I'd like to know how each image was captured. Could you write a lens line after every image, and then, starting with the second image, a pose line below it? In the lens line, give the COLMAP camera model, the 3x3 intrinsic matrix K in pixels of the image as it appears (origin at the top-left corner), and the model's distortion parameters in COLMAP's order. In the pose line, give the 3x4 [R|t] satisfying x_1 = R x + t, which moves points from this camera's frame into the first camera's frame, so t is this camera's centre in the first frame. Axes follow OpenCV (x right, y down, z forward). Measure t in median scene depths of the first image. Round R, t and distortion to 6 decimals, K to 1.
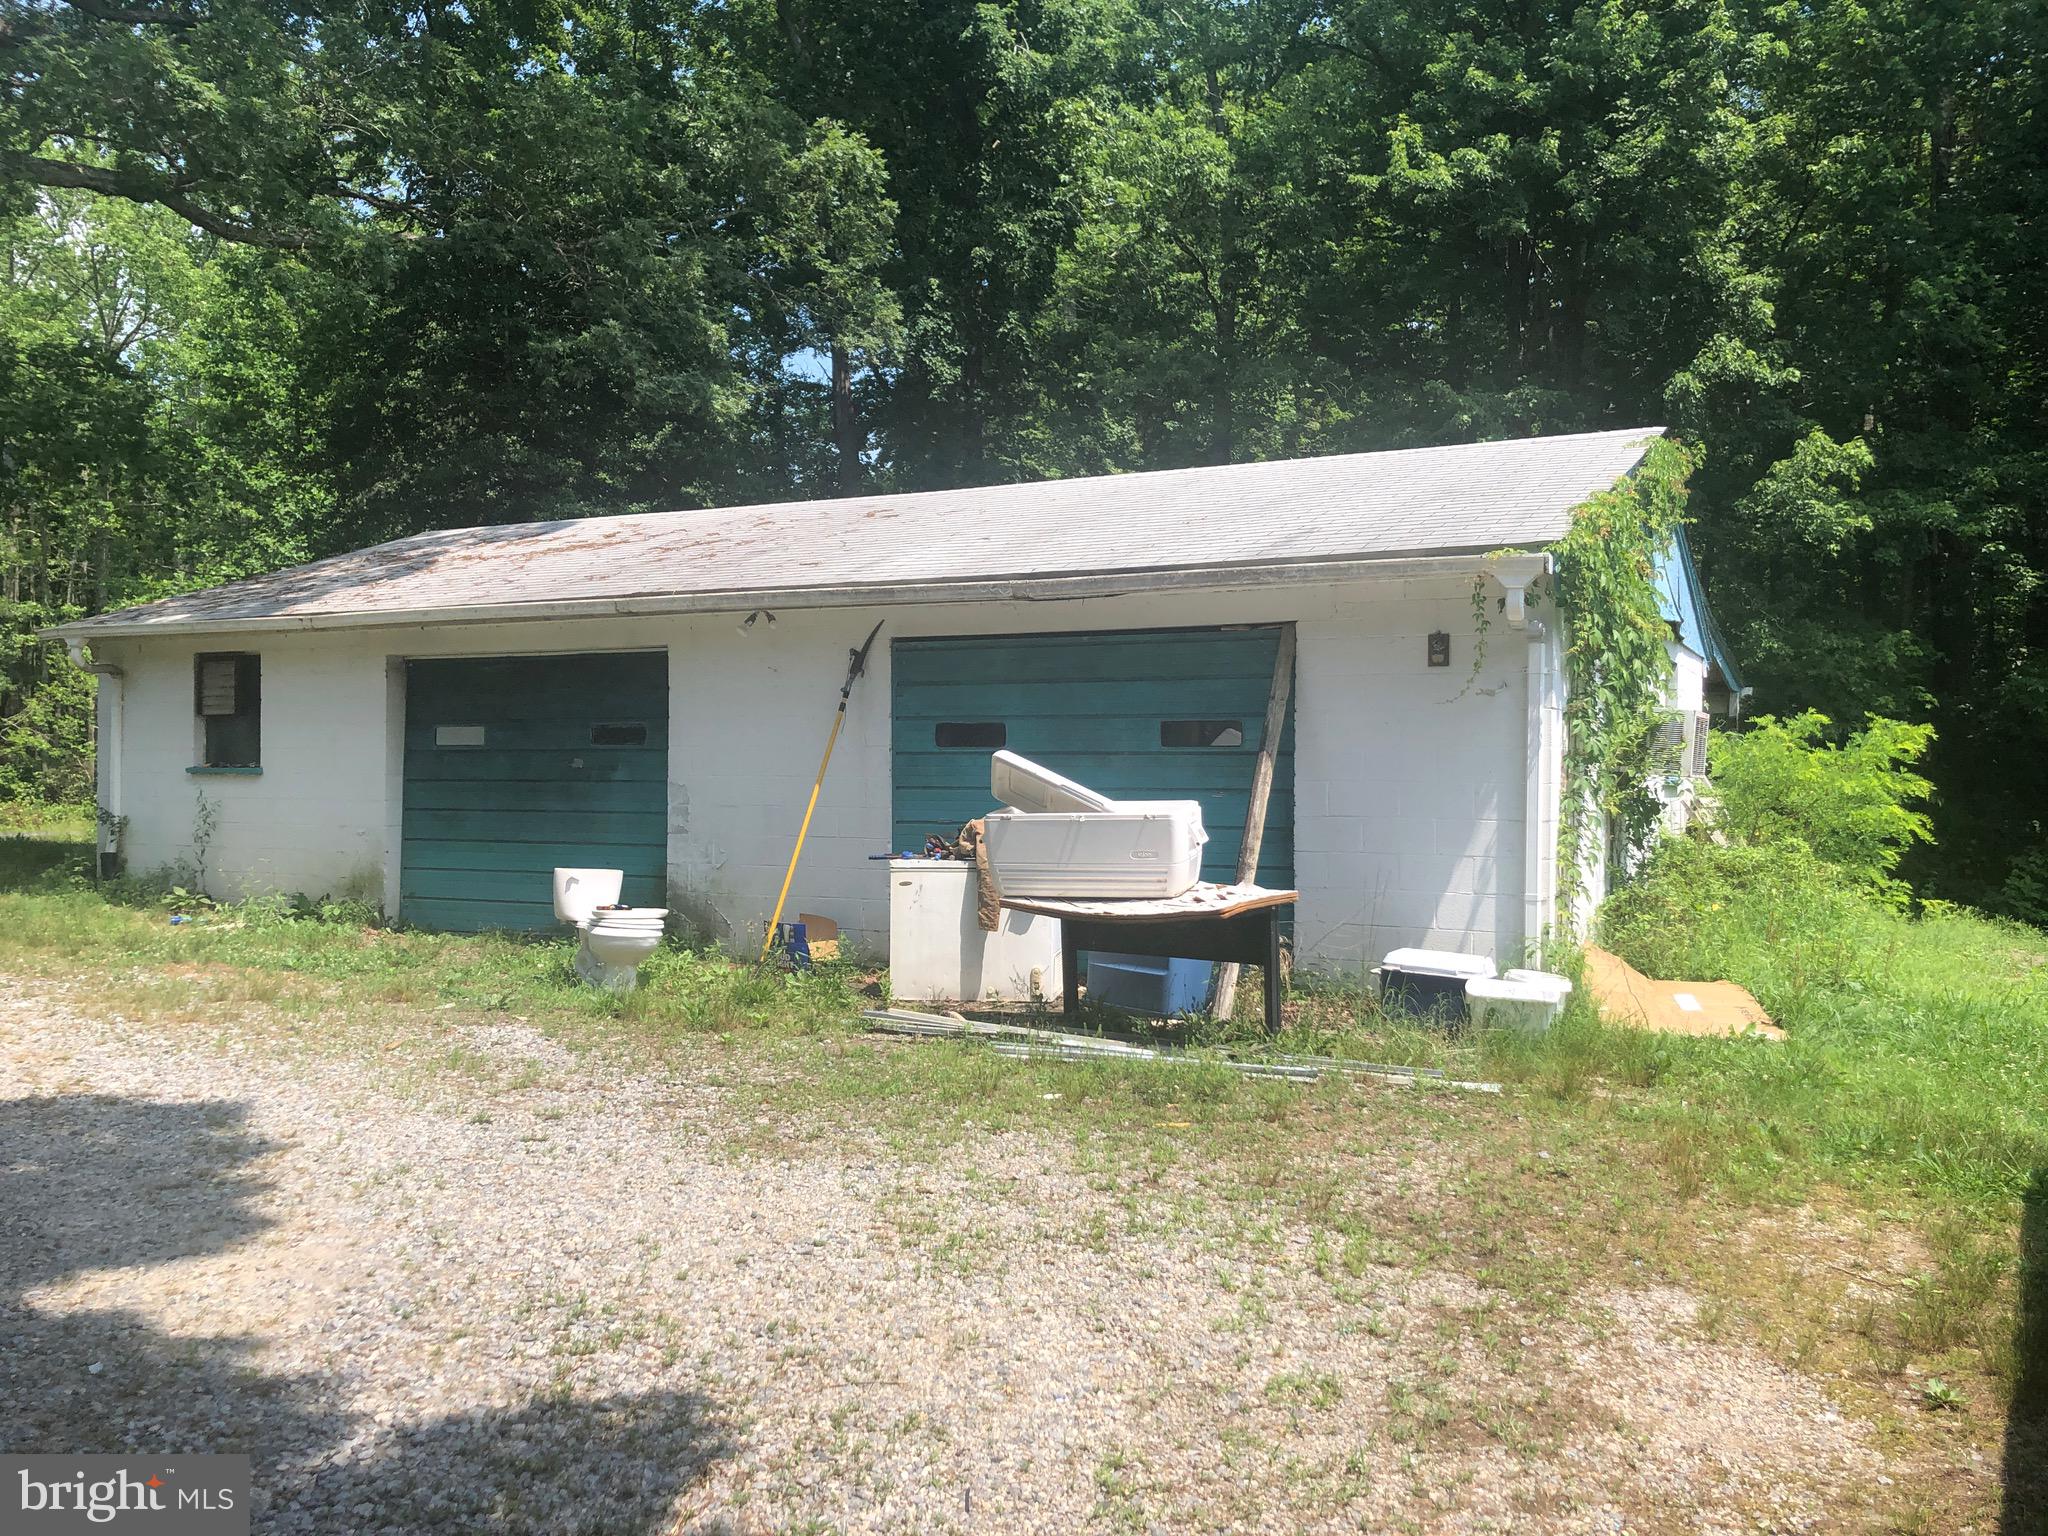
lens RADIAL K [[1688.4, 0, 1024.0], [0, 1688.4, 768.0], [0, 0, 1]] dist [0.006064, 0.013743]
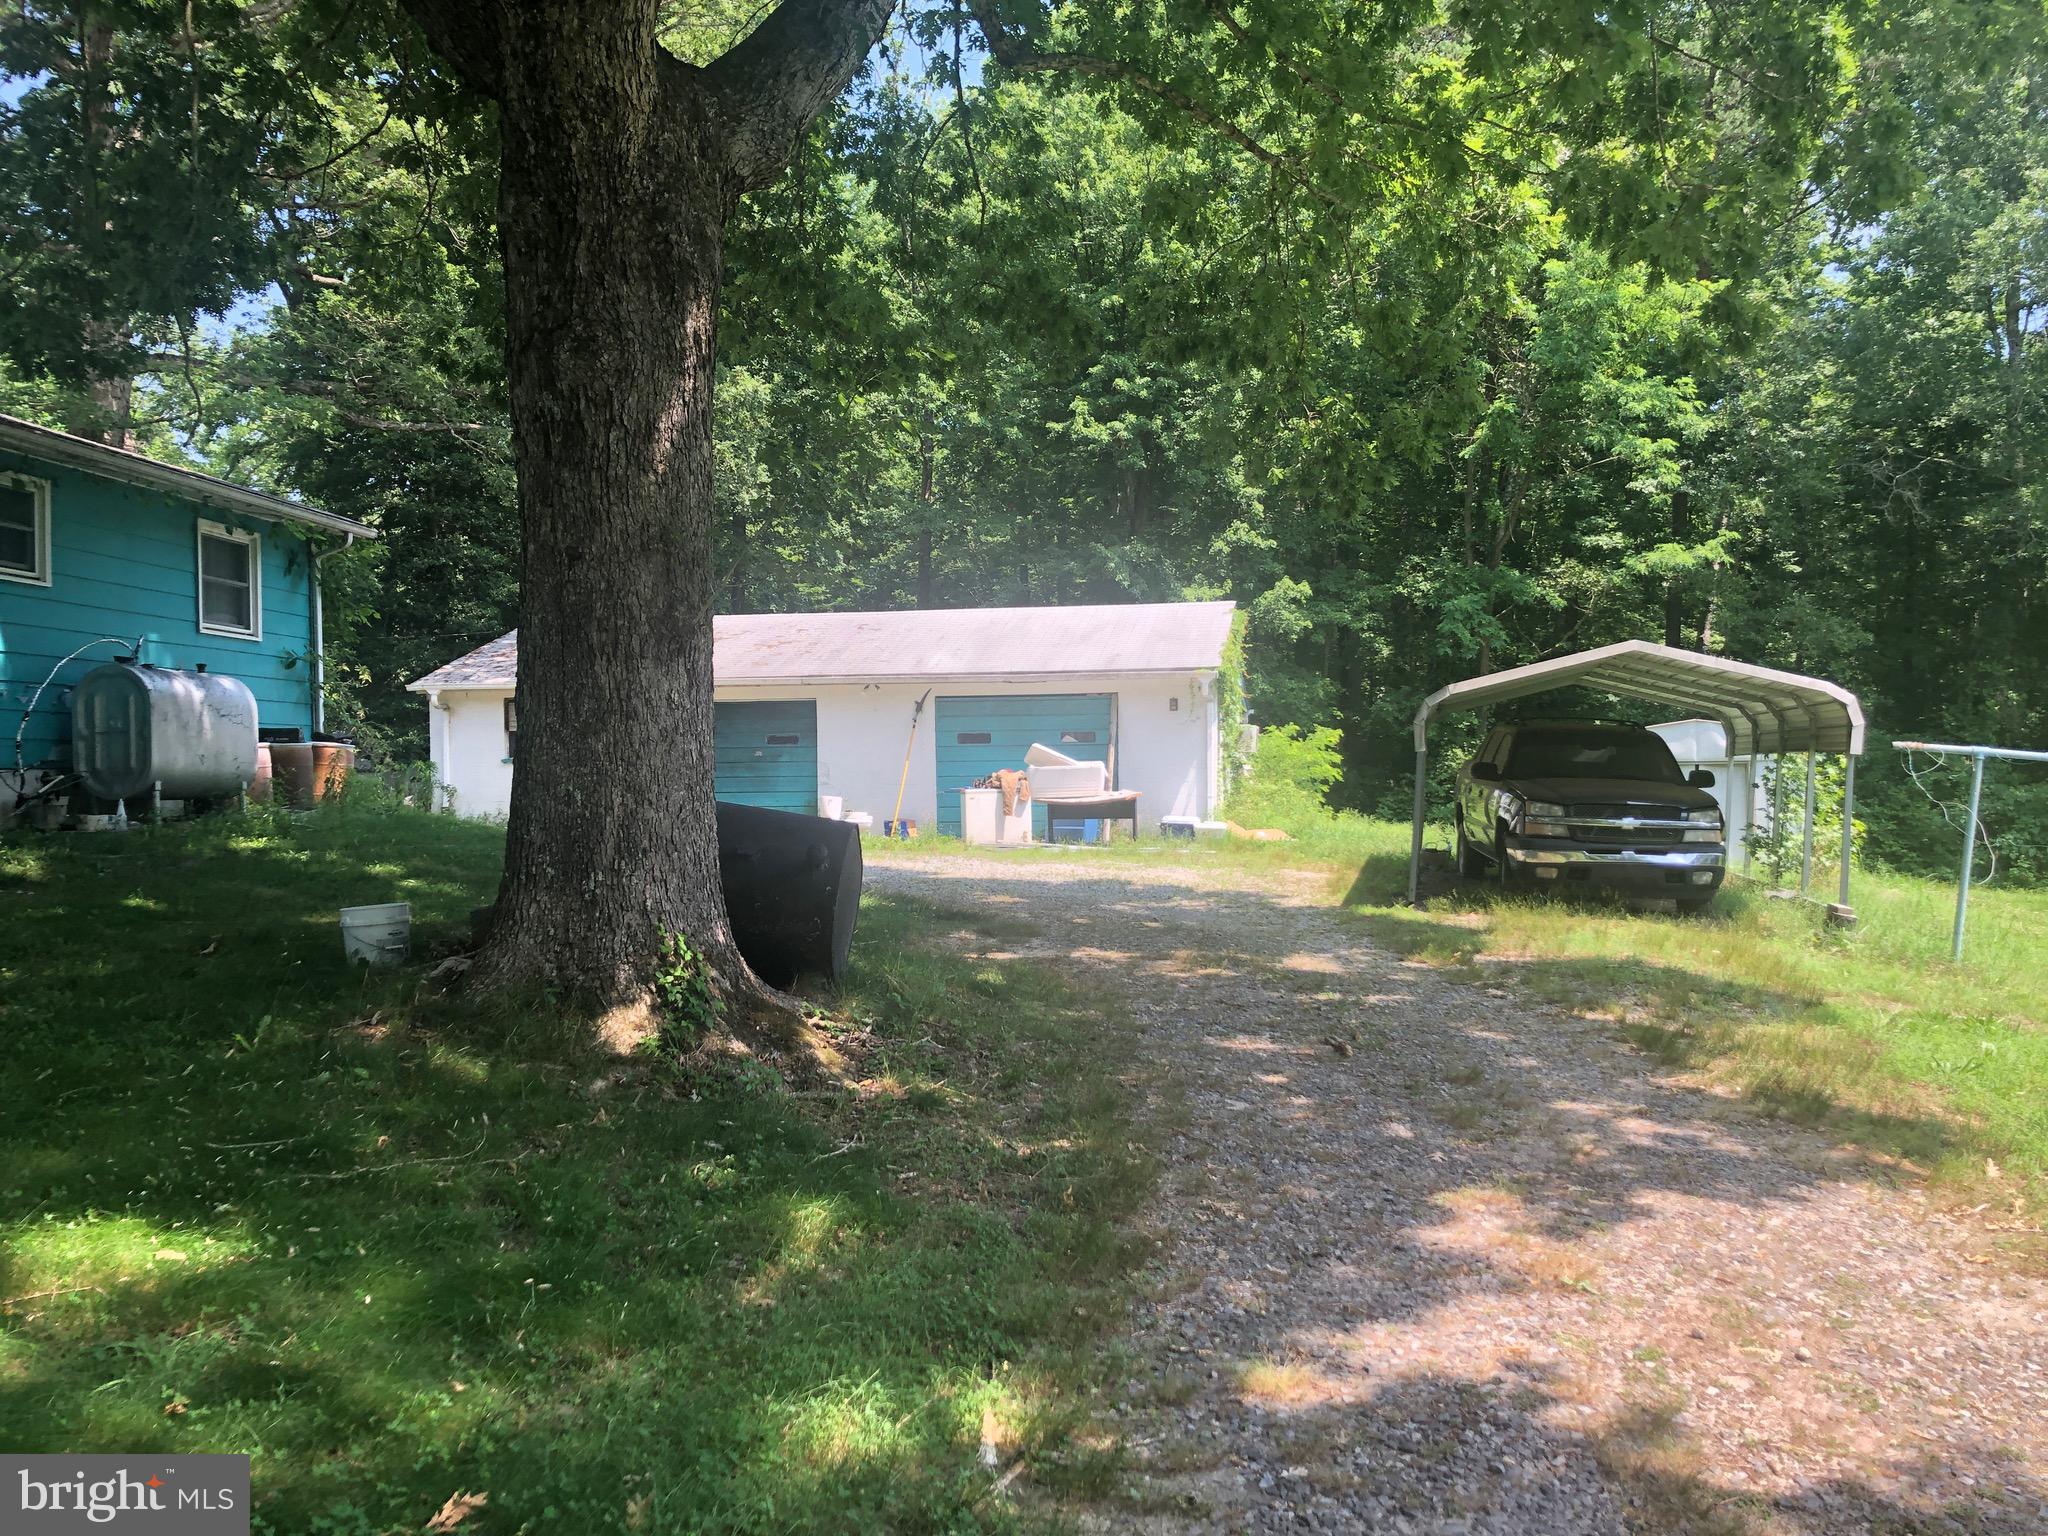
lens RADIAL K [[1662.1, 0, 1024.0], [0, 1662.1, 768.0], [0, 0, 1]] dist [0.145128, -0.005699]
pose [[0.953231, -0.014423, 0.301899, -0.514062], [0.014272, 0.999894, 0.002704, 0.012779], [-0.301906, 0.001731, 0.953336, -0.947333]]
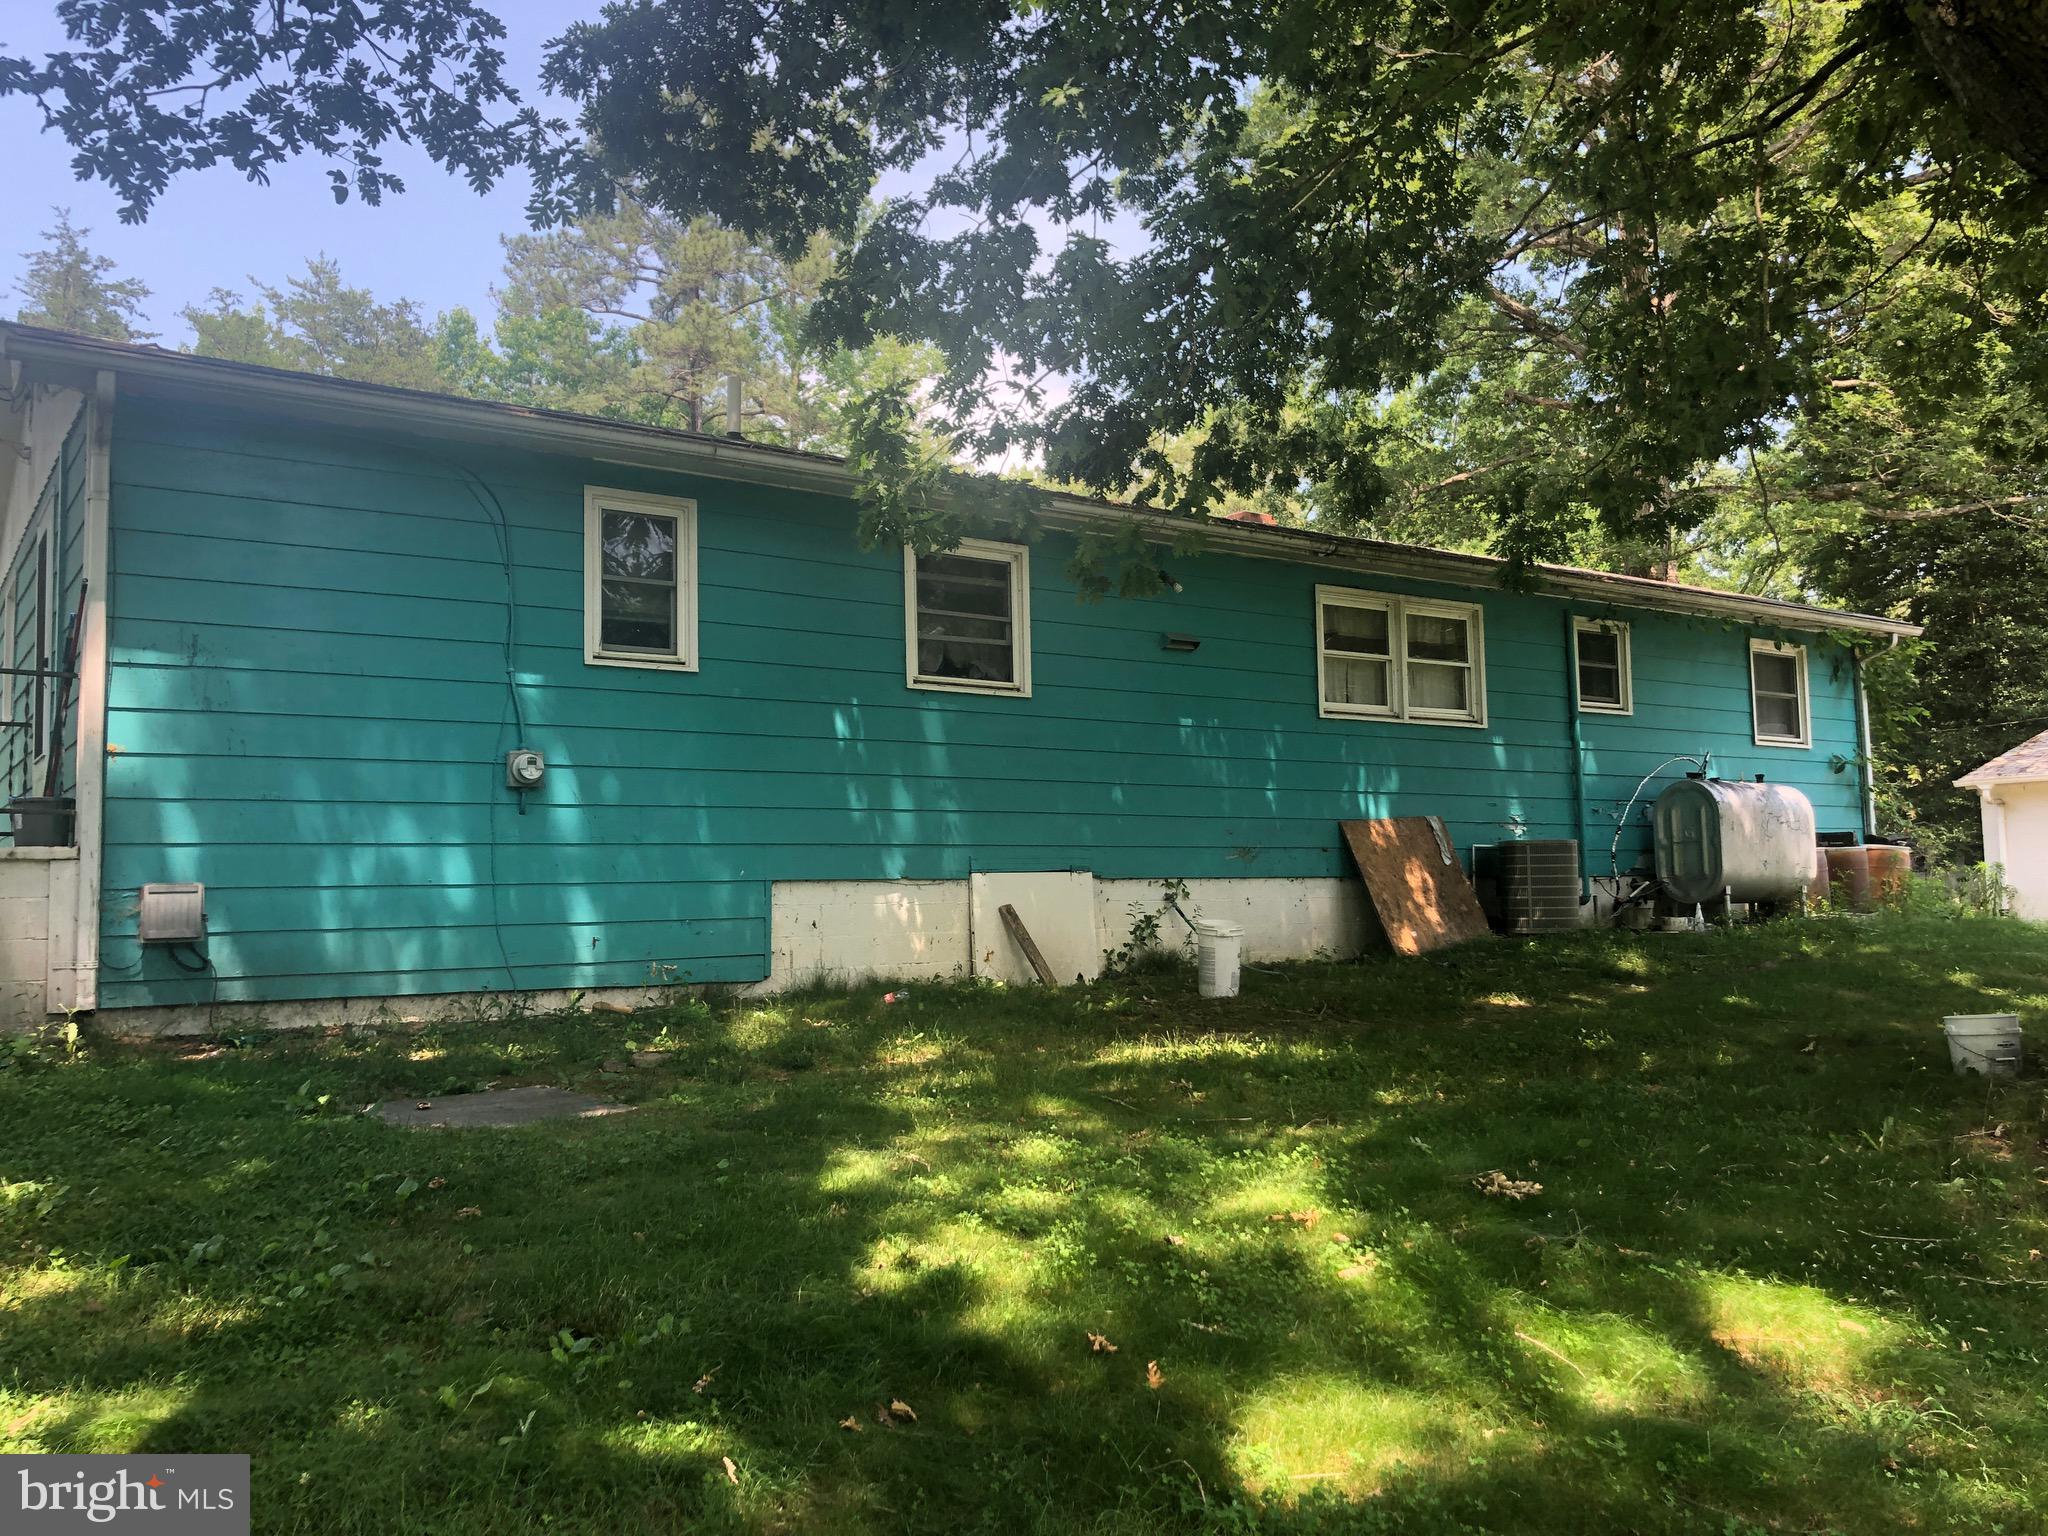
lens RADIAL K [[1713.7, 0, 1024.0], [0, 1713.7, 768.0], [0, 0, 1]] dist [0.014875, 0.002578]
pose [[0.866394, -0.066418, -0.494925, -0.552120], [0.033864, 0.996648, -0.074467, 0.003838], [0.498212, 0.047758, 0.865739, -1.026832]]
